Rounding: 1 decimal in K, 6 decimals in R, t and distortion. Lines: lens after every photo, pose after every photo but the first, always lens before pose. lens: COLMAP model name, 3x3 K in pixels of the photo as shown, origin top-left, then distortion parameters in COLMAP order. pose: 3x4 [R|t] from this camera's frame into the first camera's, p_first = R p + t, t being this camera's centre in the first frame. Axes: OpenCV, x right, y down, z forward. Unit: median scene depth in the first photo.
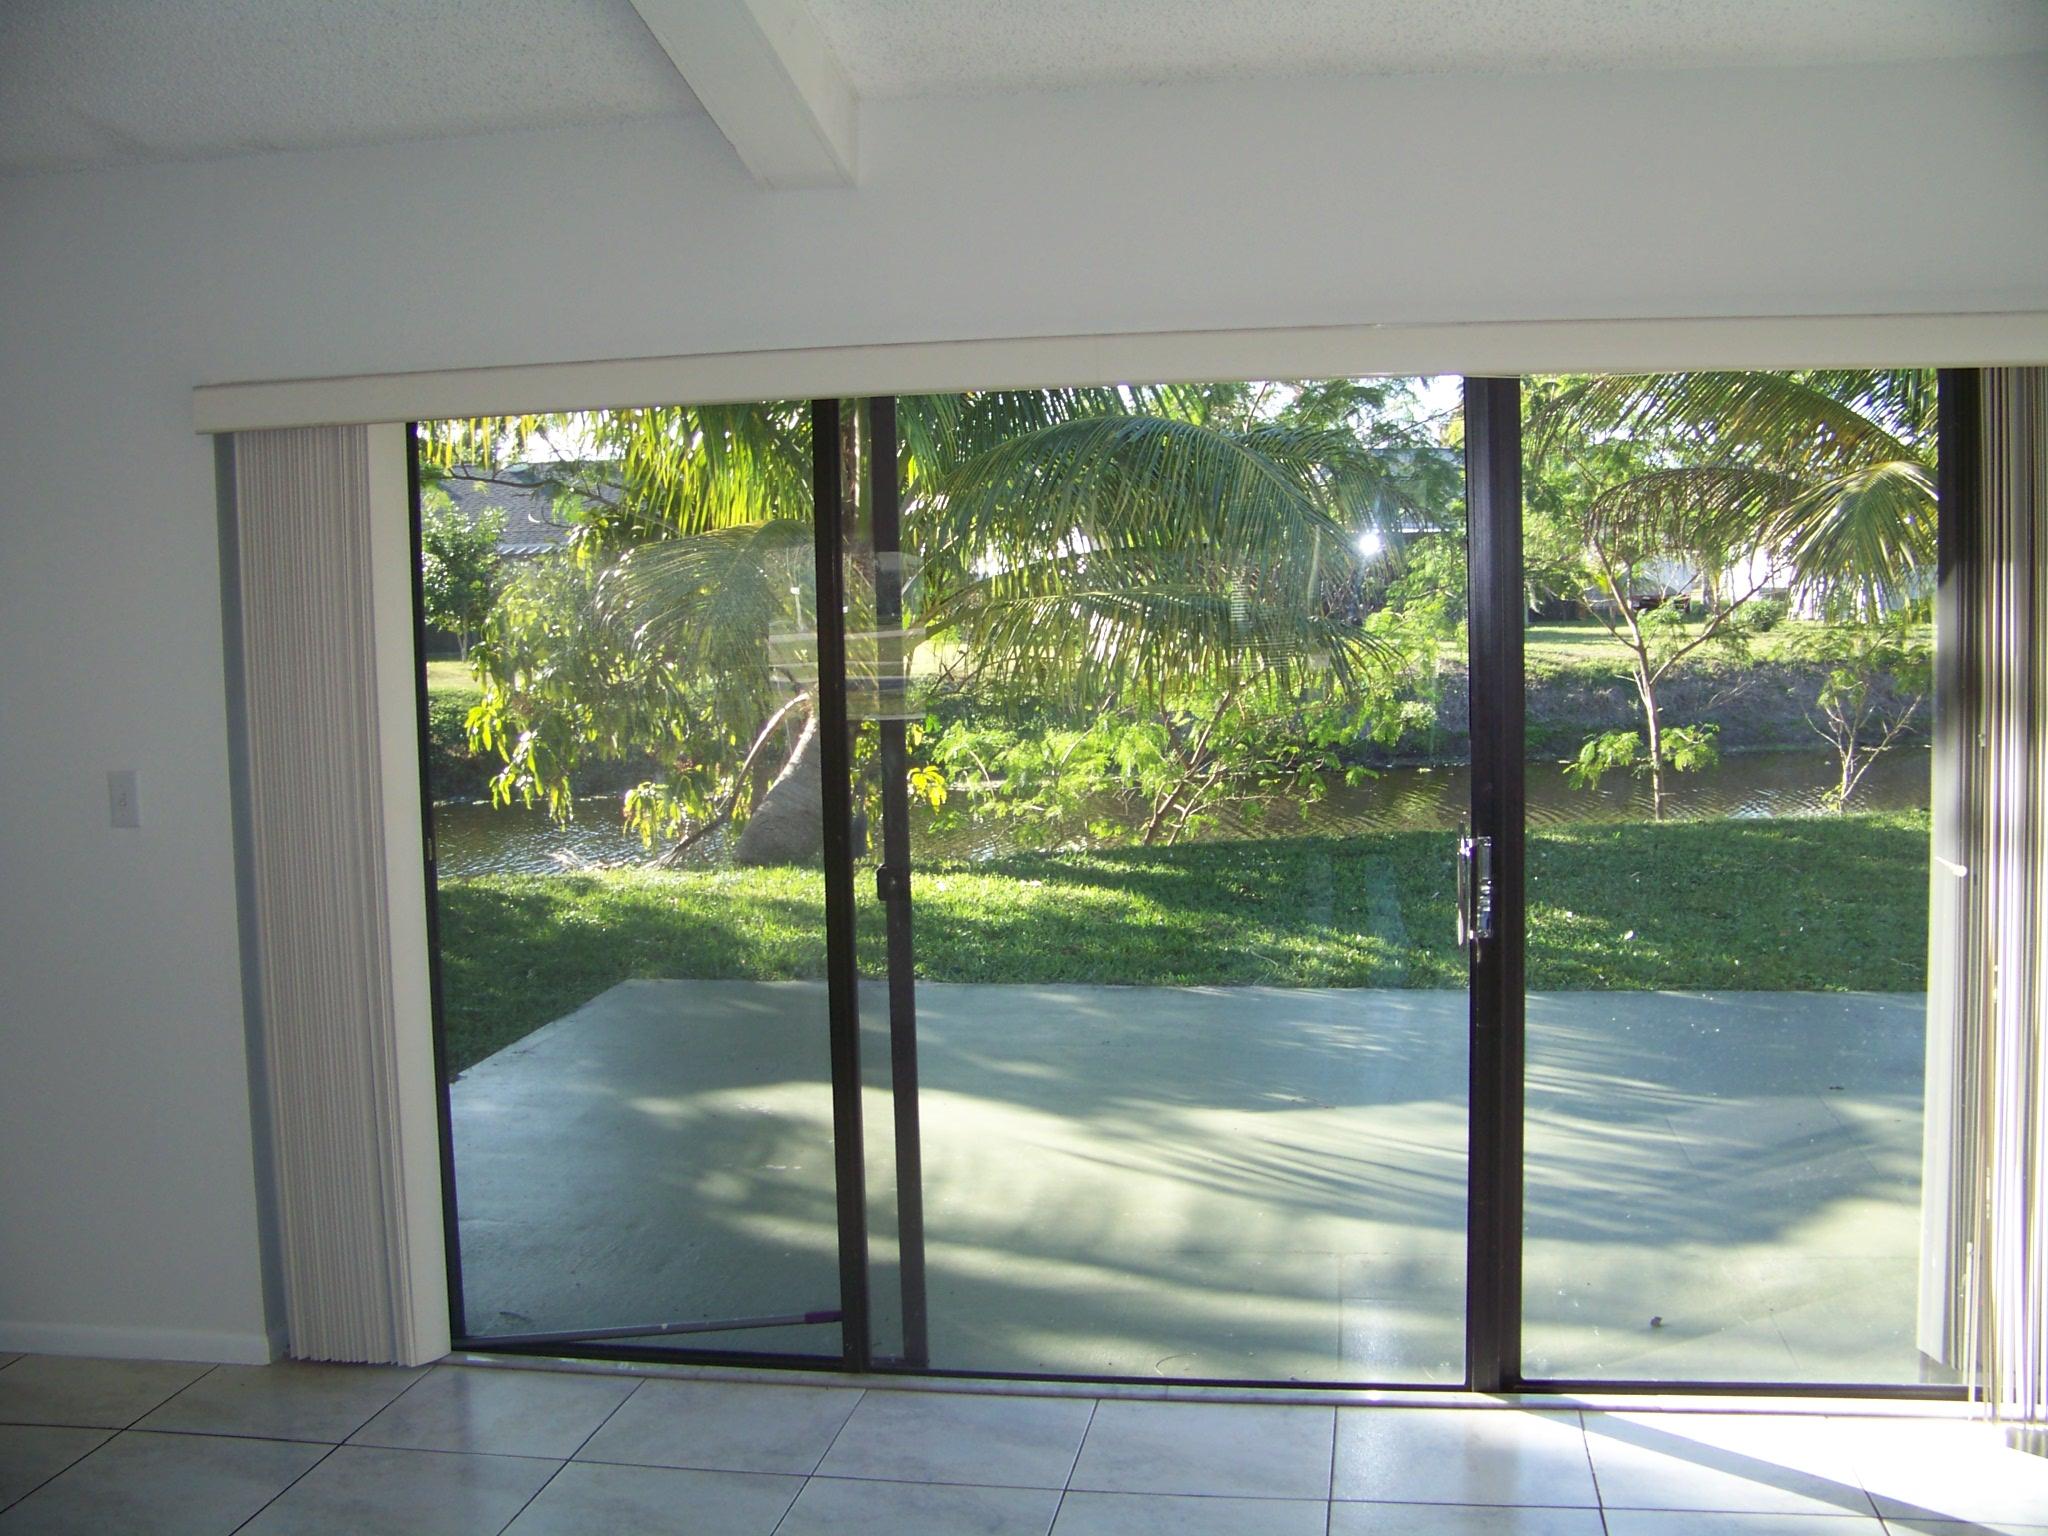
lens RADIAL K [[2161.1, 0, 1023.7], [0, 2161.1, 766.4], [0, 0, 1]] dist [-0.181857, 0.000000]
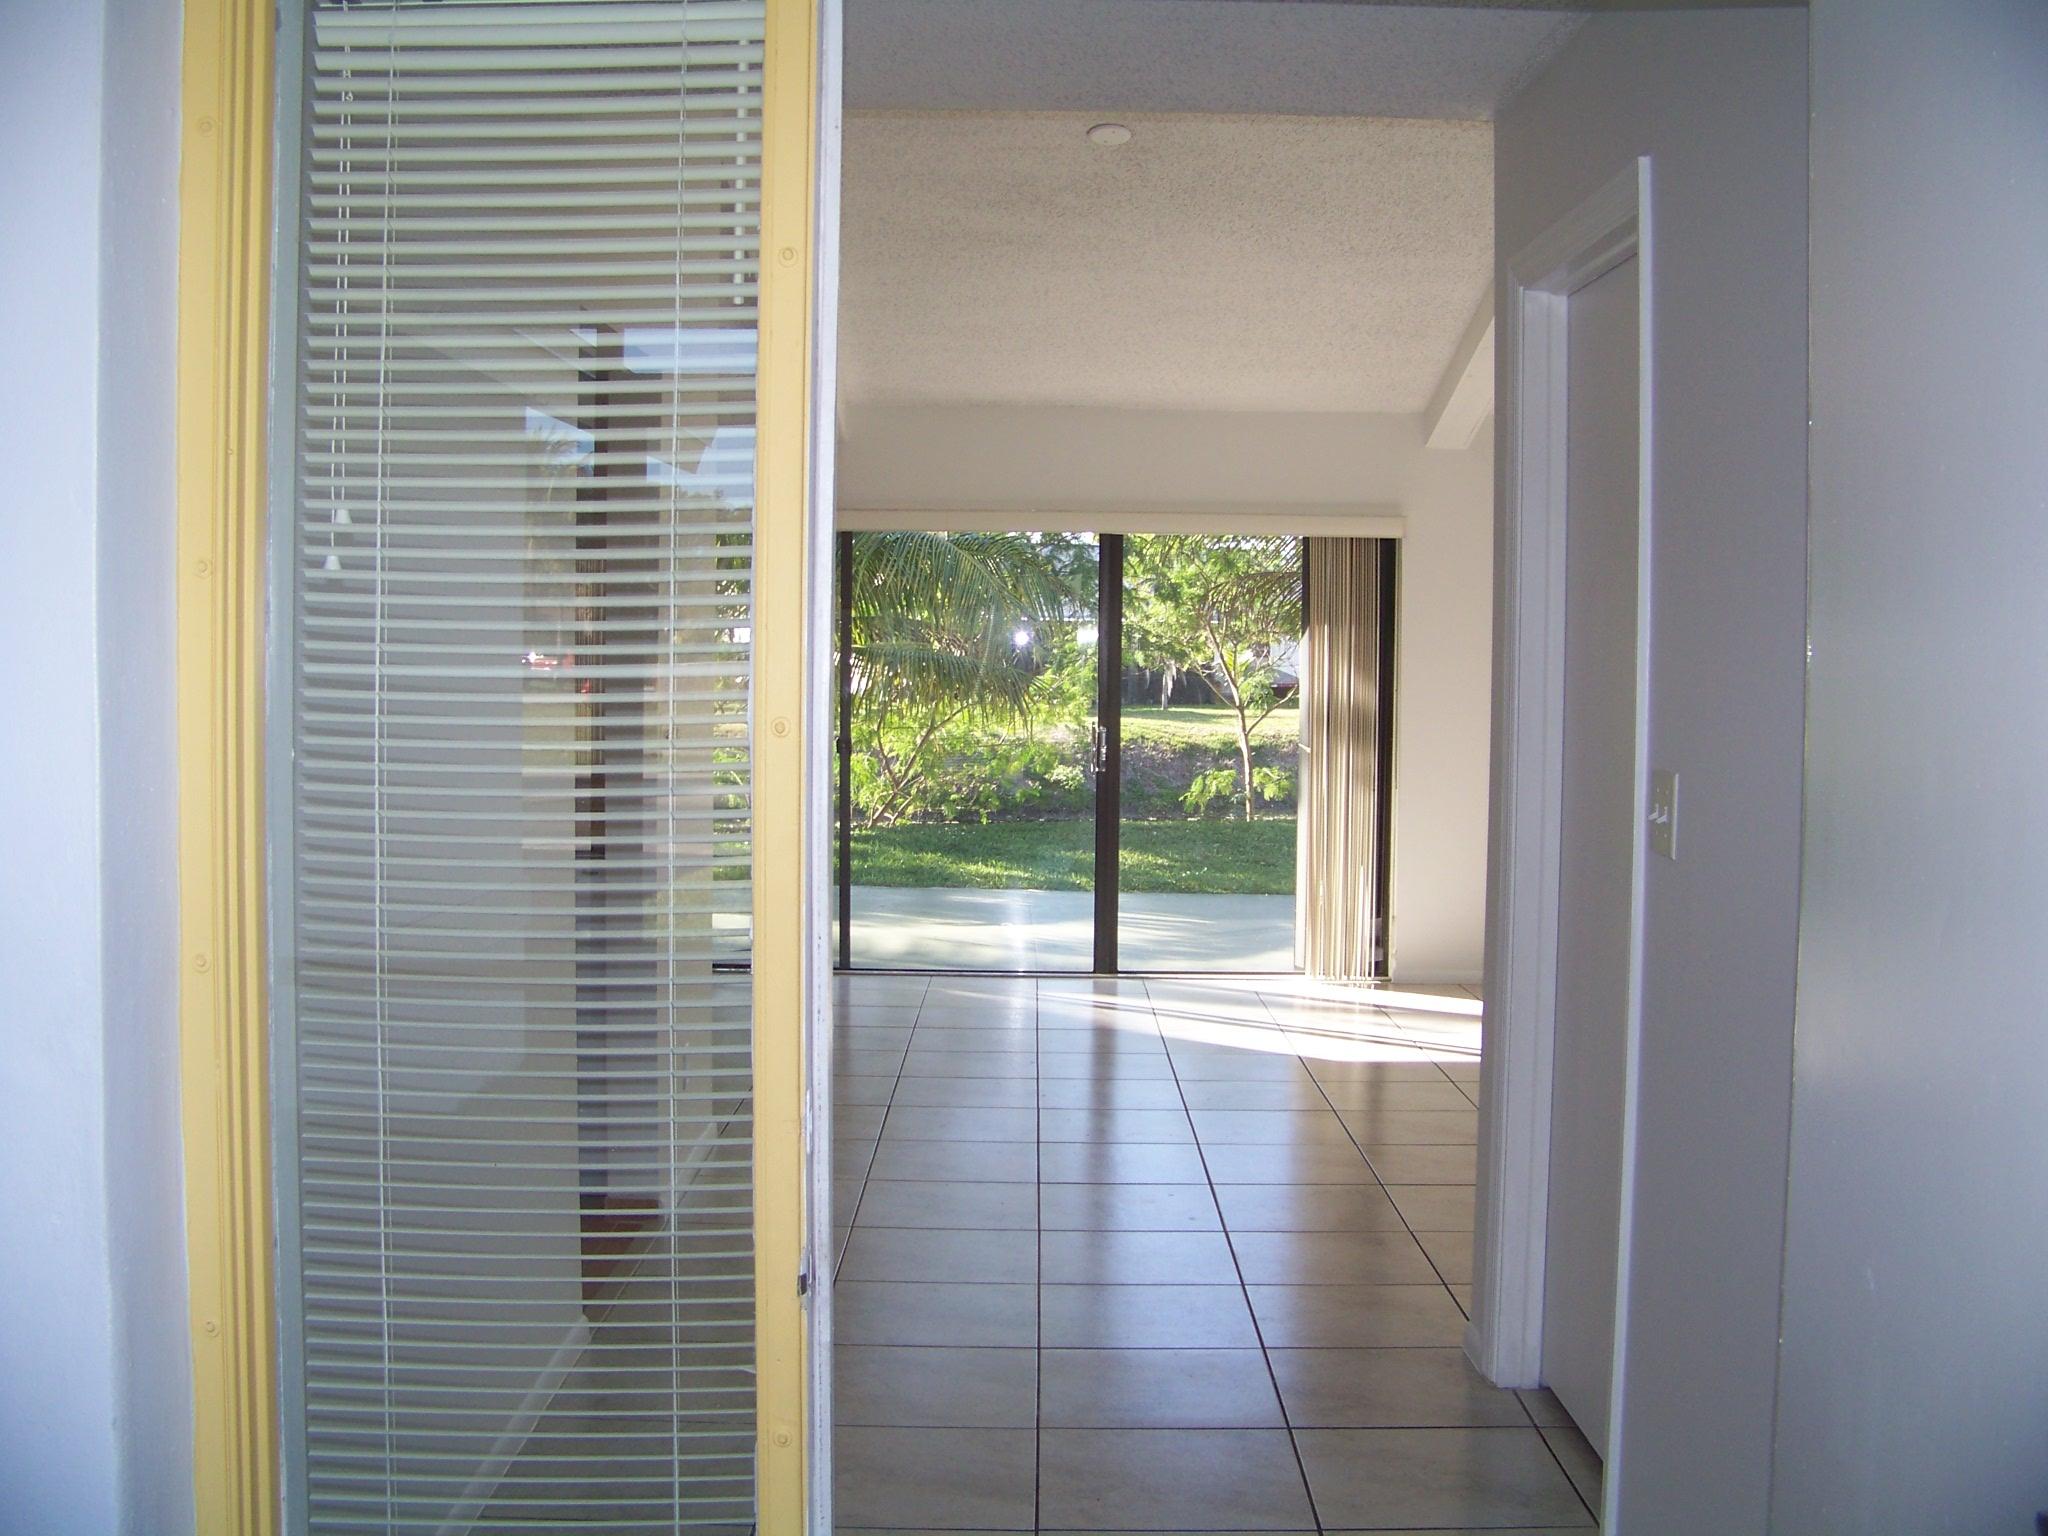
lens RADIAL K [[2161.1, 0, 1023.2], [0, 2161.1, 766.2], [0, 0, 1]] dist [-0.181857, 0.000000]
pose [[0.986443, 0.031153, 0.161122, -0.058604], [-0.024598, 0.998793, -0.042521, 0.042301], [-0.162252, 0.037981, 0.986018, -0.303651]]
